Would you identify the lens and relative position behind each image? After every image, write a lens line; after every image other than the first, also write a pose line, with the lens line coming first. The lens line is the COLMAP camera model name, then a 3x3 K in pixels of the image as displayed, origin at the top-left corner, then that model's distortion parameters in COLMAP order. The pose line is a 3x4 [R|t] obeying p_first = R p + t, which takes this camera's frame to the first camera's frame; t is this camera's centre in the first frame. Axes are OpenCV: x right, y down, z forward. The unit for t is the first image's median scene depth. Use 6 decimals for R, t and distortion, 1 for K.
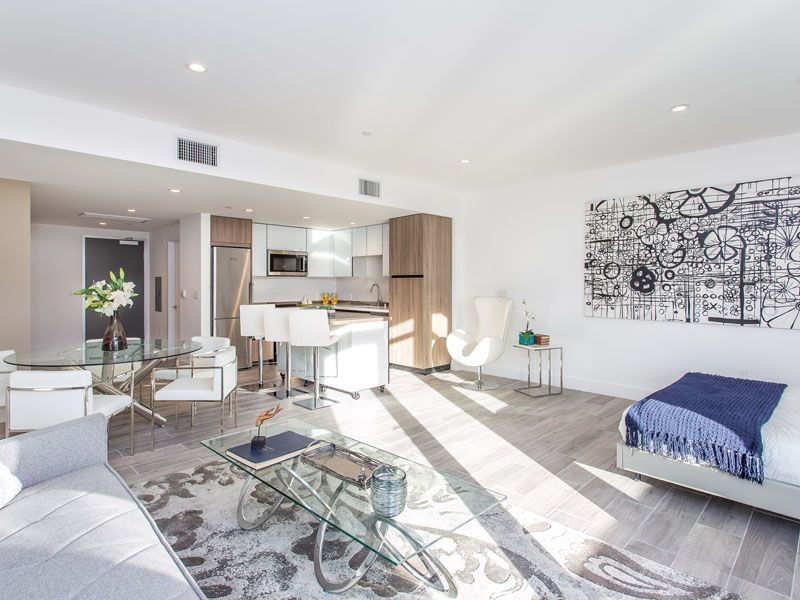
lens RADIAL K [[436.1, 0, 399.3], [0, 436.1, 282.7], [0, 0, 1]] dist [0.000378, -0.000022]
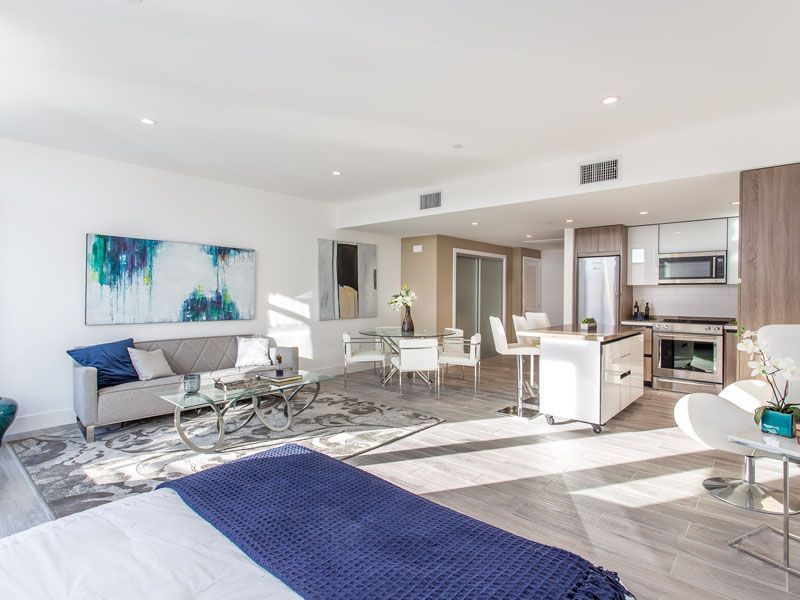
lens RADIAL K [[431.8, 0, 400.0], [0, 431.8, 300.0], [0, 0, 1]] dist [0.001051, 0.000064]
pose [[0.051978, 0.014637, -0.998541, 0.953302], [-0.002089, 0.999892, 0.014548, 0.005200], [0.998646, 0.001330, 0.052003, 0.824265]]
